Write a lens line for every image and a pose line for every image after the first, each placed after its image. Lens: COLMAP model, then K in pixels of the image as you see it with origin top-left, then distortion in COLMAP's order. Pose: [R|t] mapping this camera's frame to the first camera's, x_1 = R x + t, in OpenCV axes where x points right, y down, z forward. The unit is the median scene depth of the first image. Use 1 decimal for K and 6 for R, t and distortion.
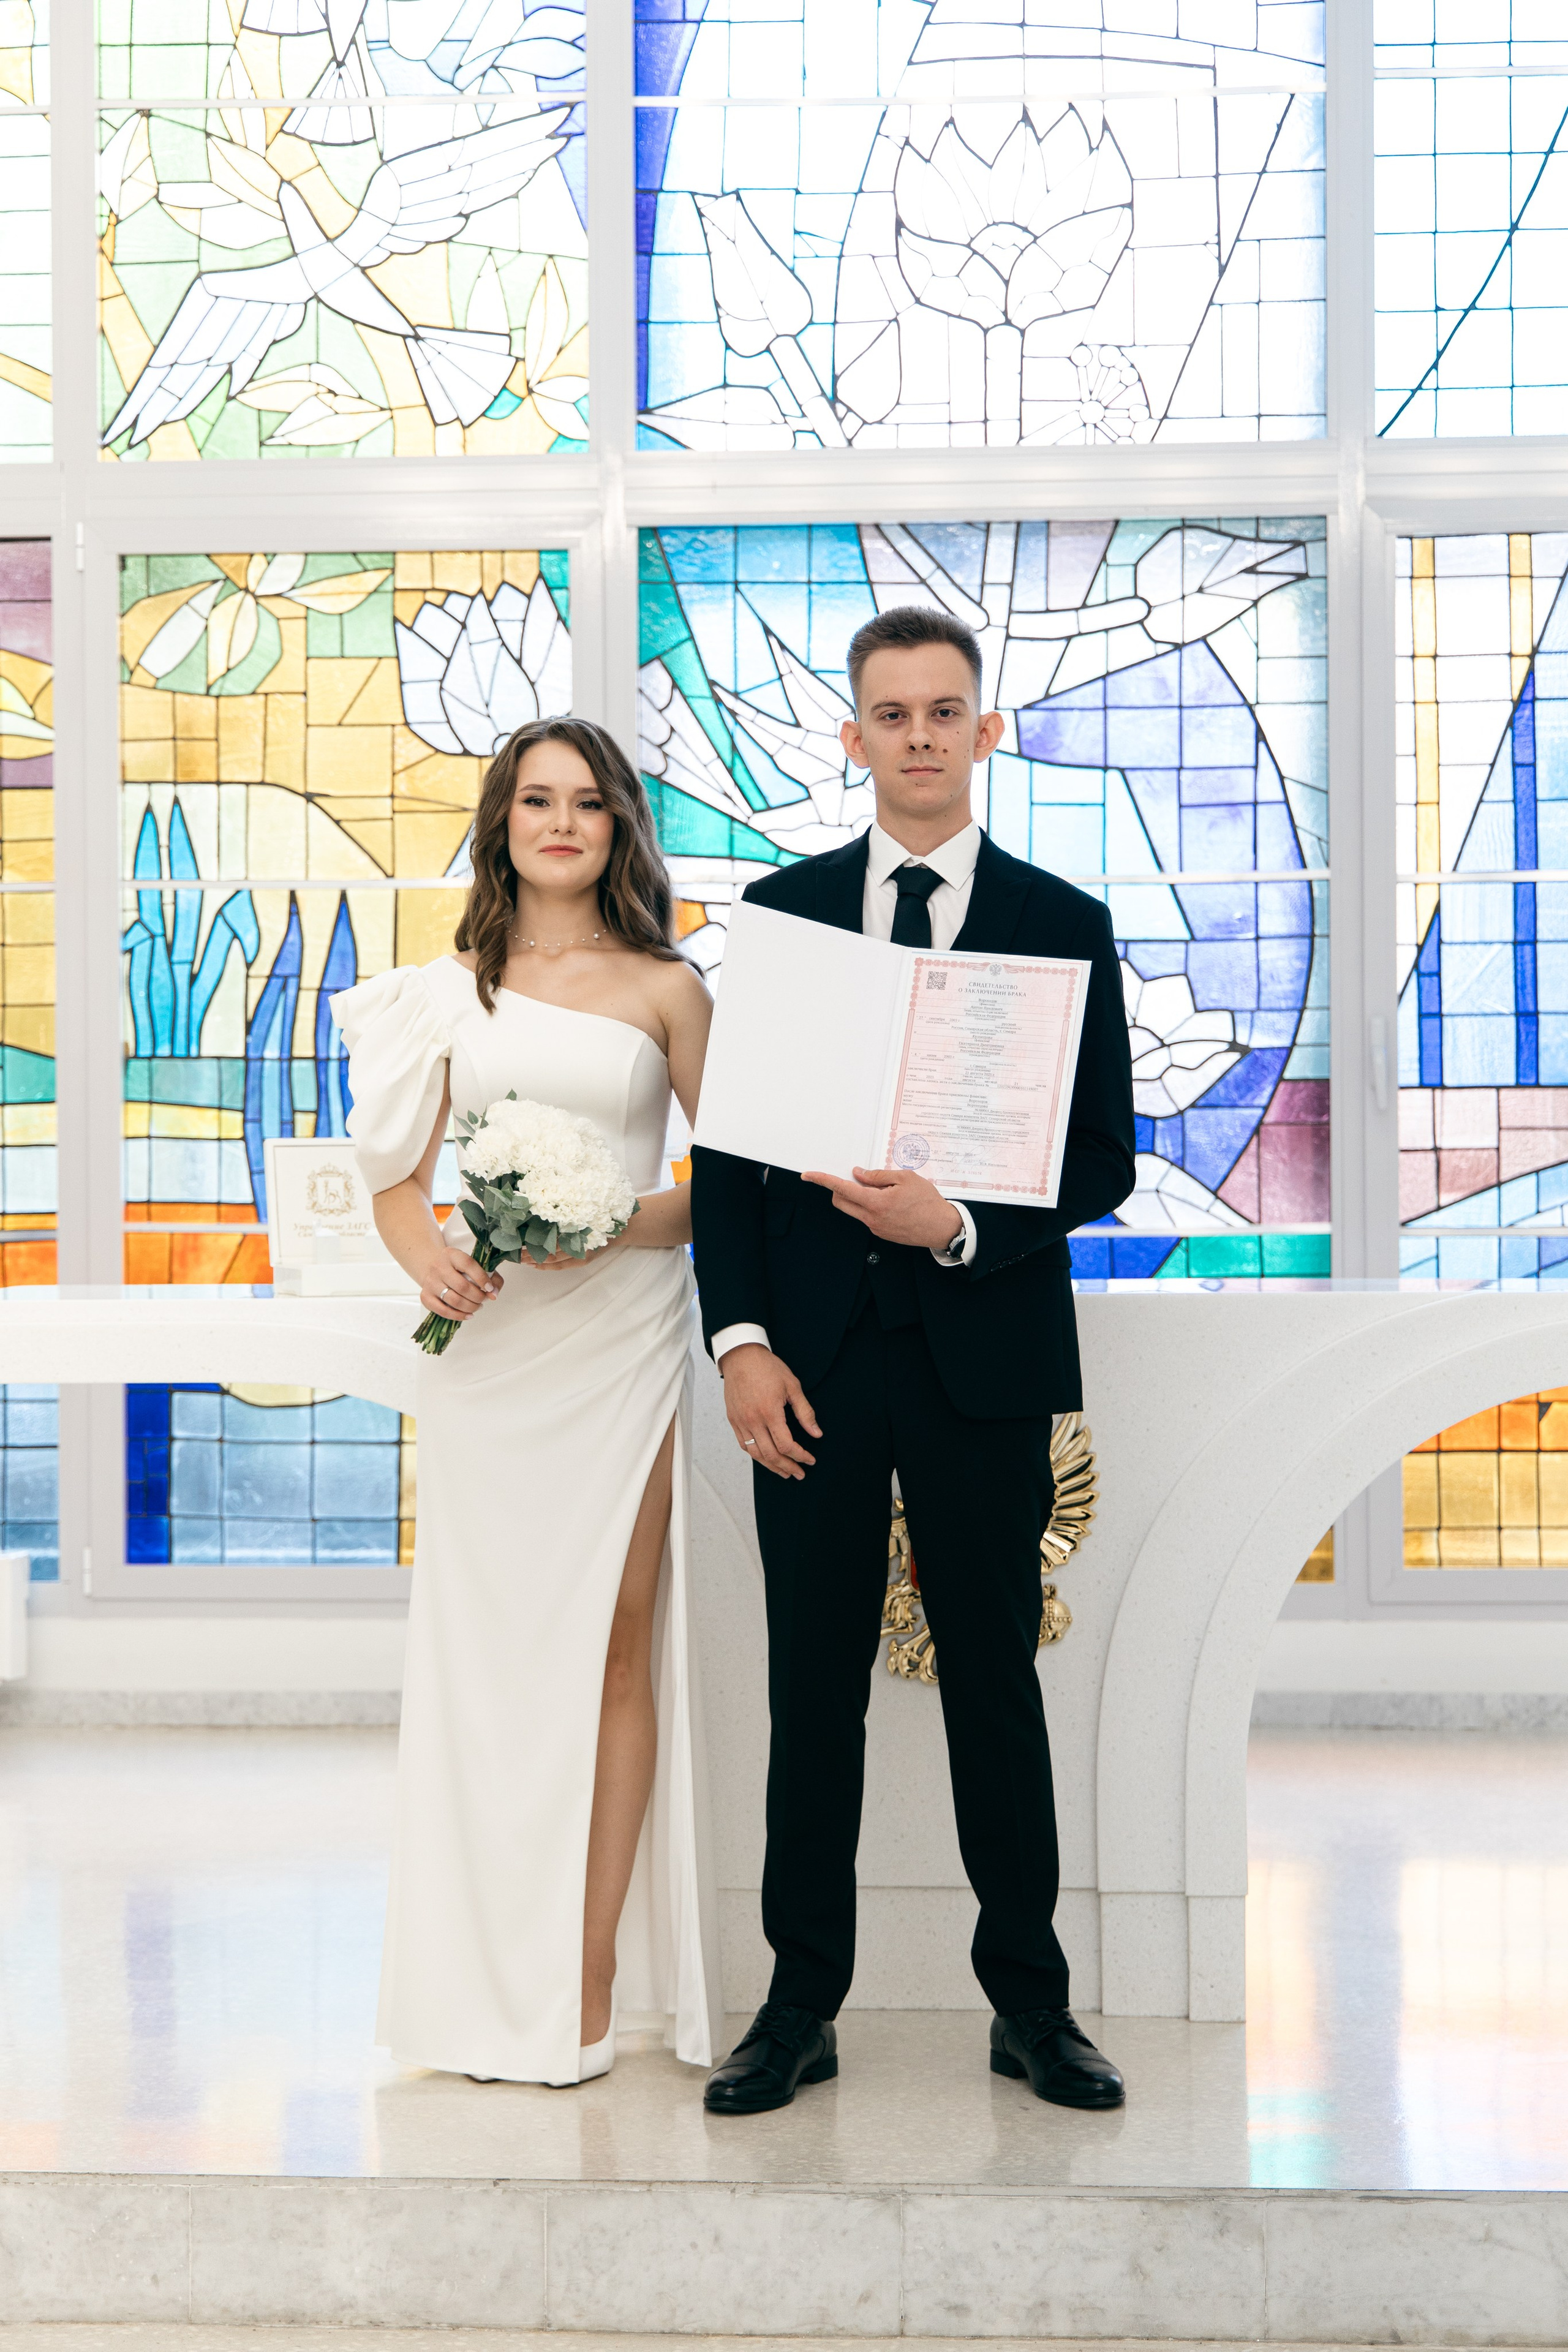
lens RADIAL K [[4166.1, 0, 785.4], [0, 4166.1, 1170.8], [0, 0, 1]] dist [-0.001496, 0.000000]
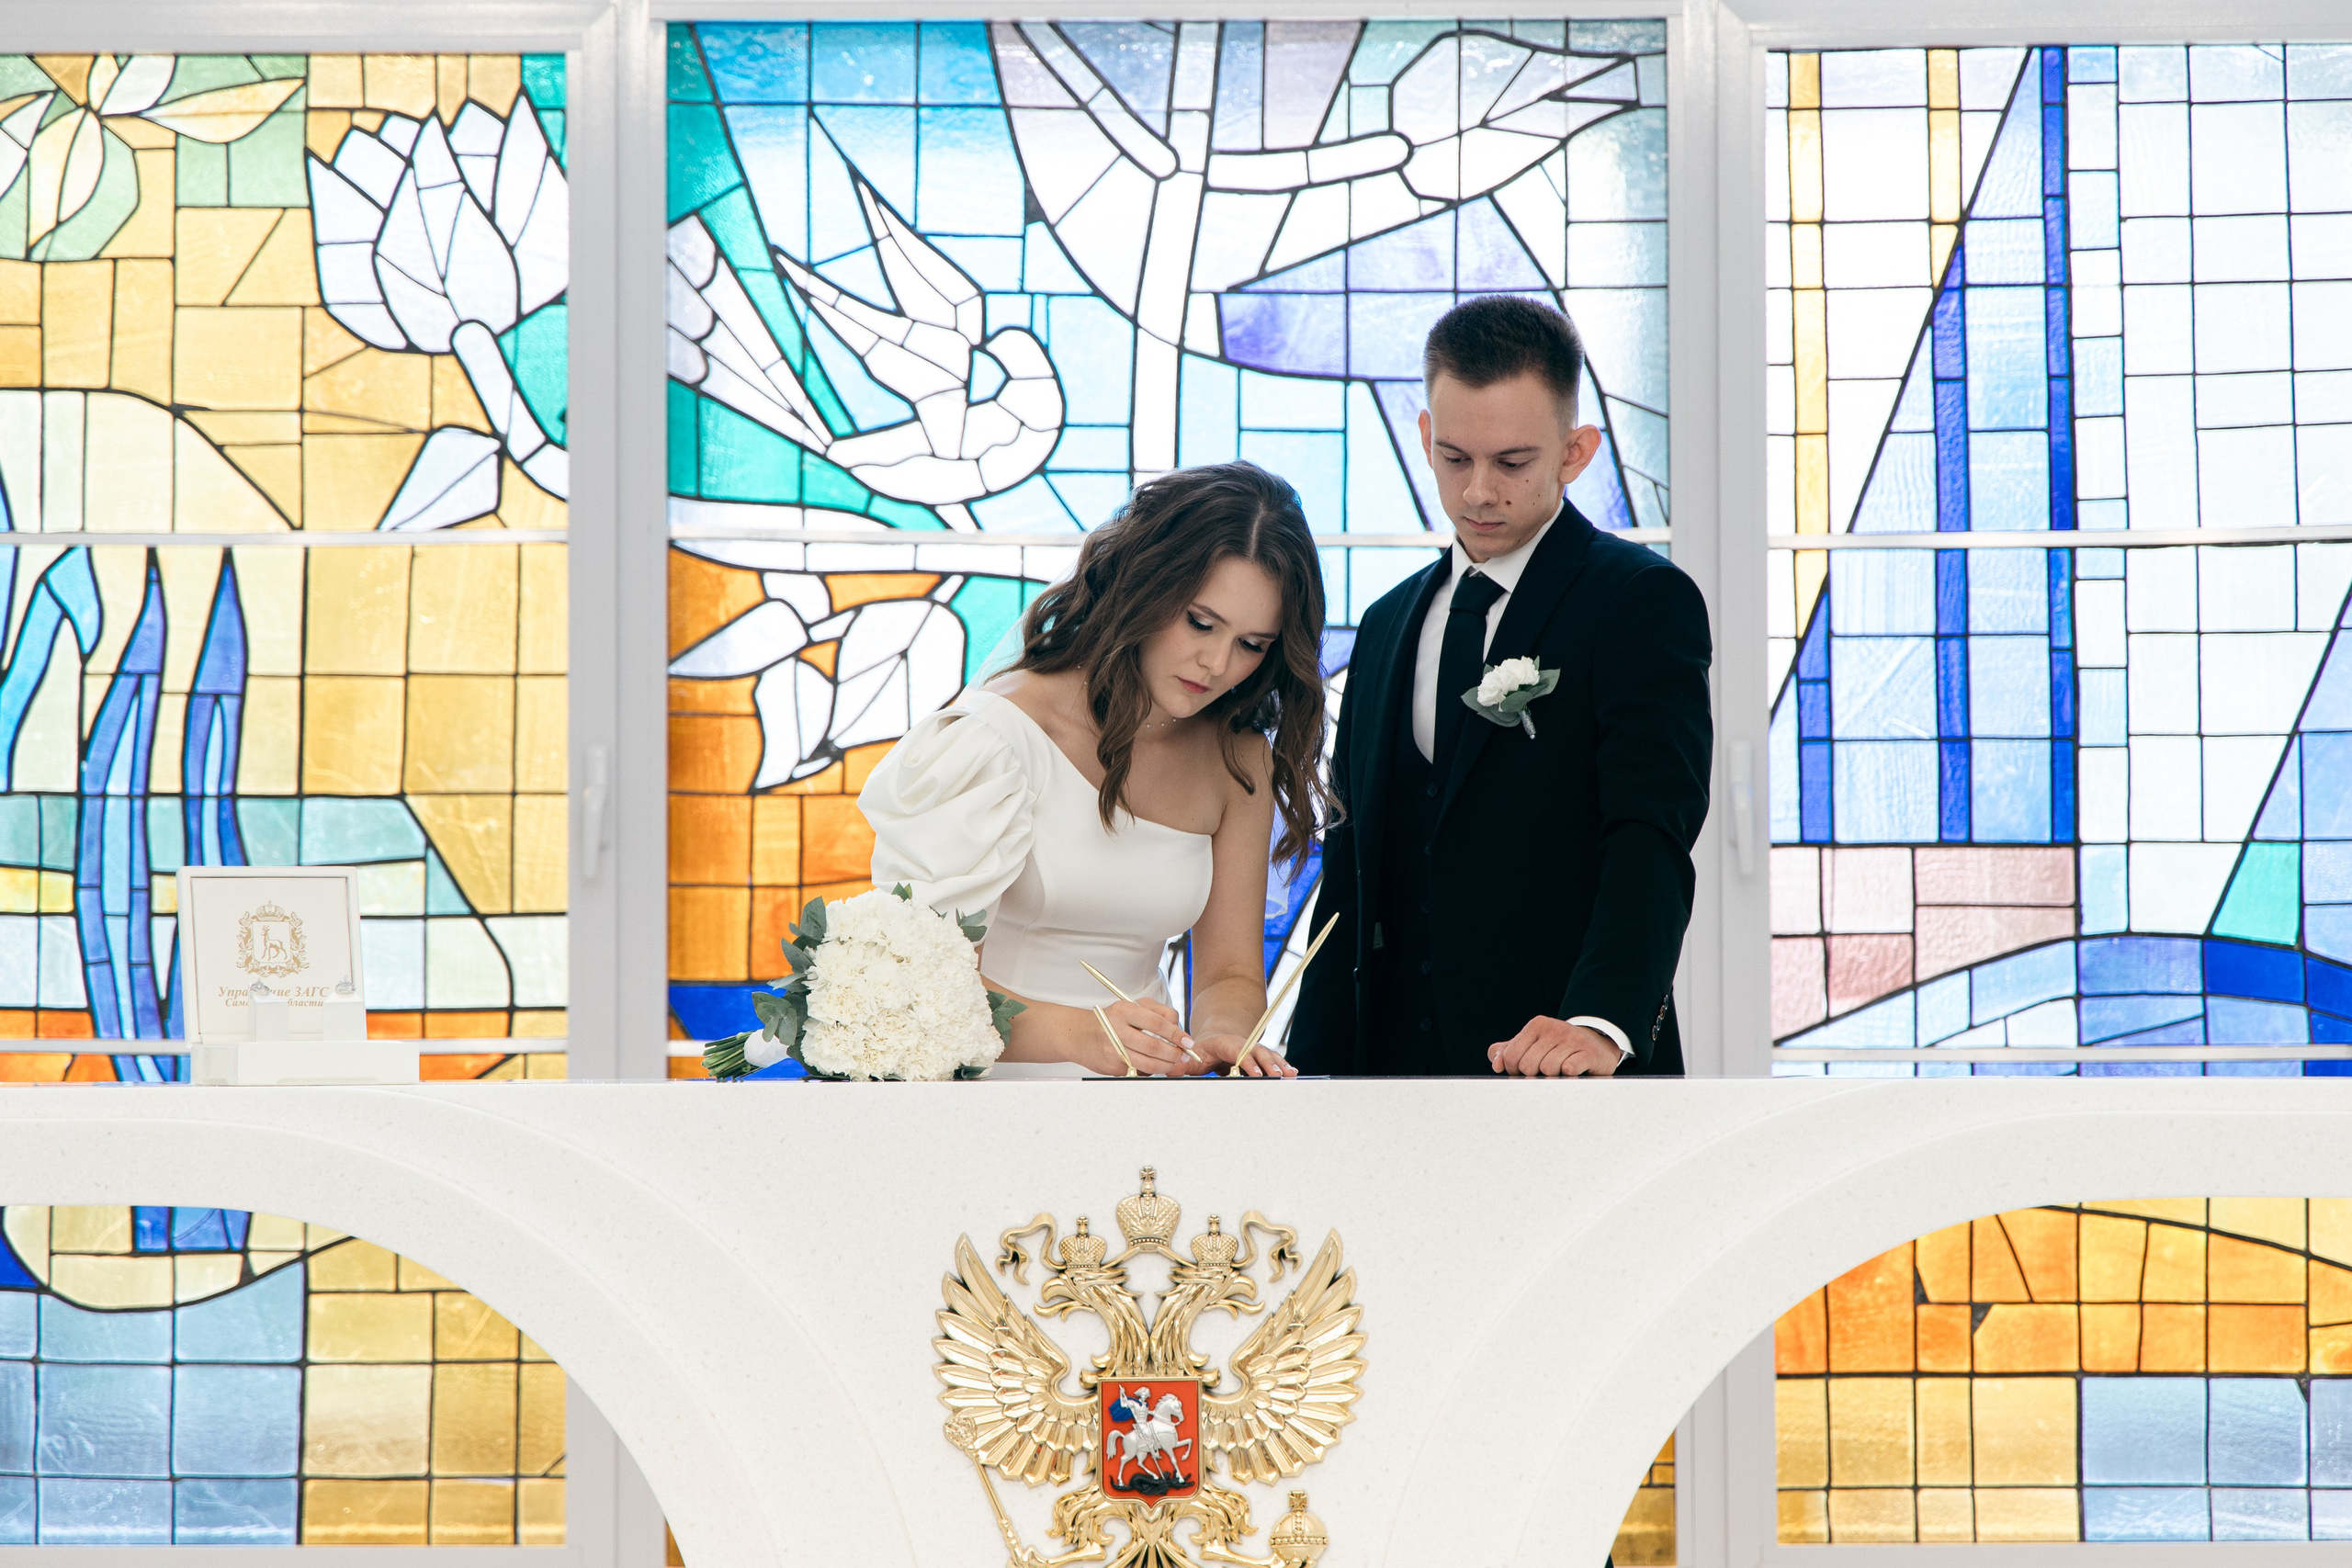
lens RADIAL K [[6964.5, 0, 1186.4], [0, 6964.5, 786.9], [0, 0, 1]] dist [-0.008542, 0.000000]
pose [[0.998116, 0.005938, 0.061067, -0.019435], [-0.003335, 0.999085, -0.042648, 0.019780], [-0.061265, 0.042364, 0.997222, -0.142482]]
